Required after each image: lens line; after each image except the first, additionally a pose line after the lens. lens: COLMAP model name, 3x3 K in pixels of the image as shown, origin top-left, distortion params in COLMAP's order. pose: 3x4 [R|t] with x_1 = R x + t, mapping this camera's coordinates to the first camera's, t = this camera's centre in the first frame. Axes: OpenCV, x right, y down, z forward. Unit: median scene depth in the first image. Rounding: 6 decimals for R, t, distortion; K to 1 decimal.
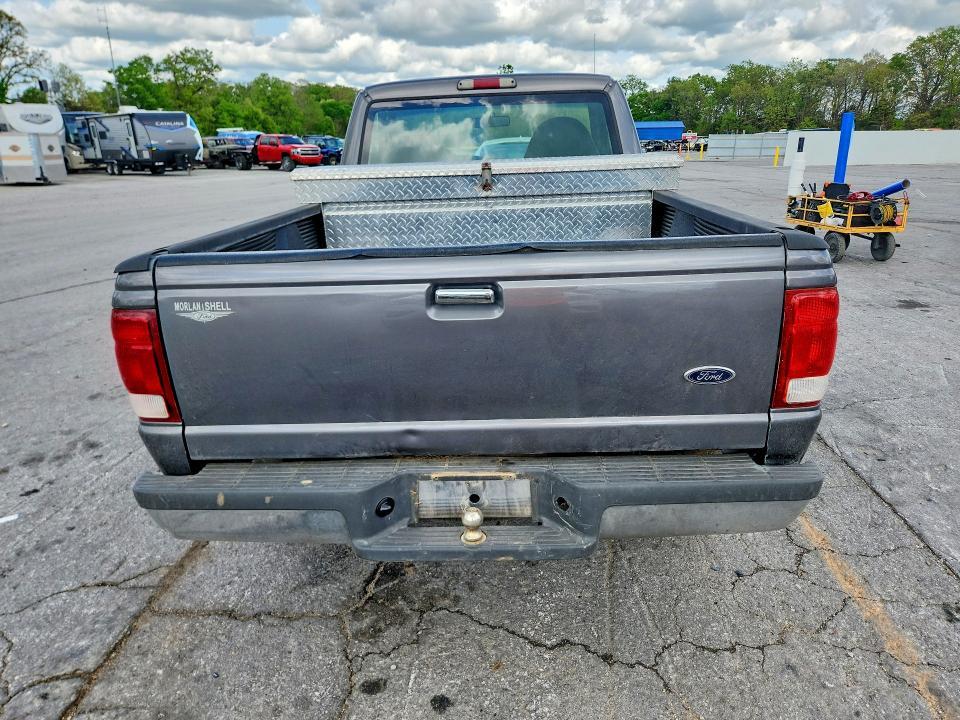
lens RADIAL K [[653.0, 0, 481.8], [0, 653.0, 356.5], [0, 0, 1]] dist [0.029399, -0.013335]
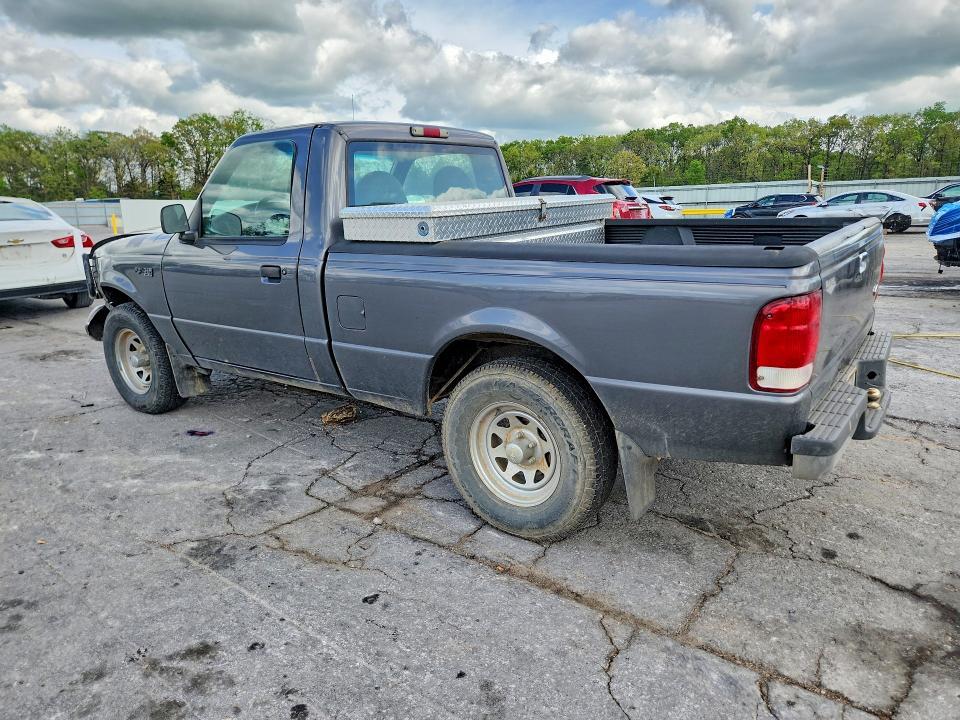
lens RADIAL K [[653.0, 0, 486.3], [0, 653.0, 359.3], [0, 0, 1]] dist [0.029399, -0.013335]
pose [[0.558131, -0.197661, 0.805866, -0.876059], [0.272620, 0.960978, 0.046894, -0.083377], [-0.783689, 0.193522, 0.590238, 0.365142]]
